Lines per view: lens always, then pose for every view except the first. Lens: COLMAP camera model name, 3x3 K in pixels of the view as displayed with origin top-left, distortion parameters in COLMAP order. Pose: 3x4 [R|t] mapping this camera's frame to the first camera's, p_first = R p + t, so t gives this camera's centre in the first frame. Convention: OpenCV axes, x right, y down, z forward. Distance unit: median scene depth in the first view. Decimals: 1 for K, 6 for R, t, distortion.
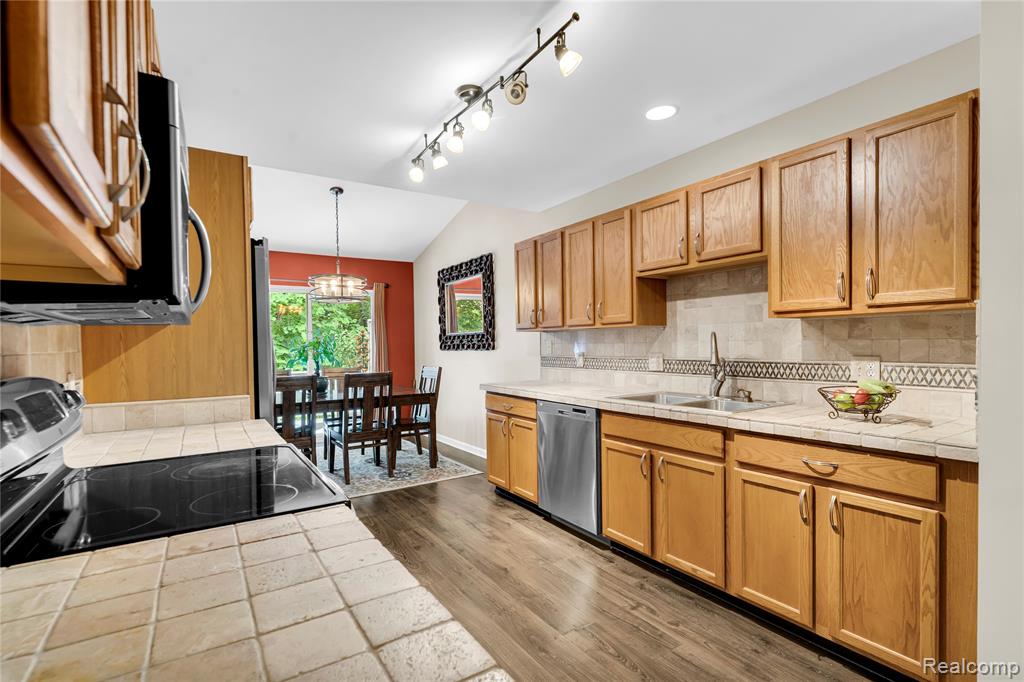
lens RADIAL K [[487.1, 0, 510.1], [0, 487.1, 345.7], [0, 0, 1]] dist [-0.001064, -0.000192]
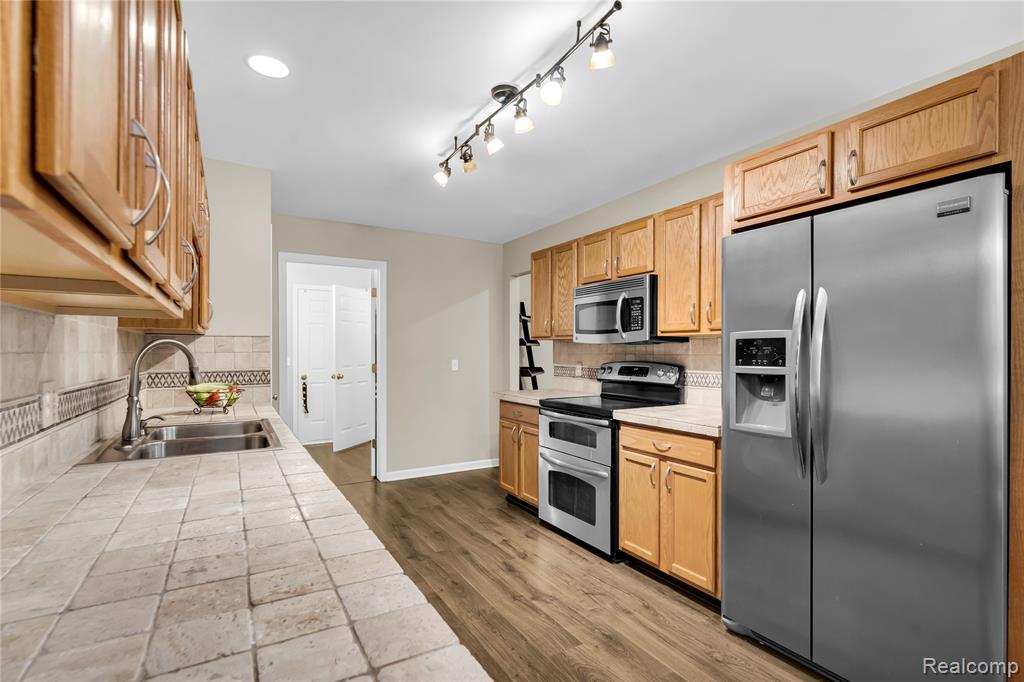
lens RADIAL K [[487.1, 0, 513.5], [0, 487.1, 346.2], [0, 0, 1]] dist [-0.001064, -0.000192]
pose [[0.999413, 0.016085, -0.030237, 0.121850], [-0.016569, 0.999738, -0.015814, -0.002184], [0.029975, 0.016306, 0.999418, -0.186676]]
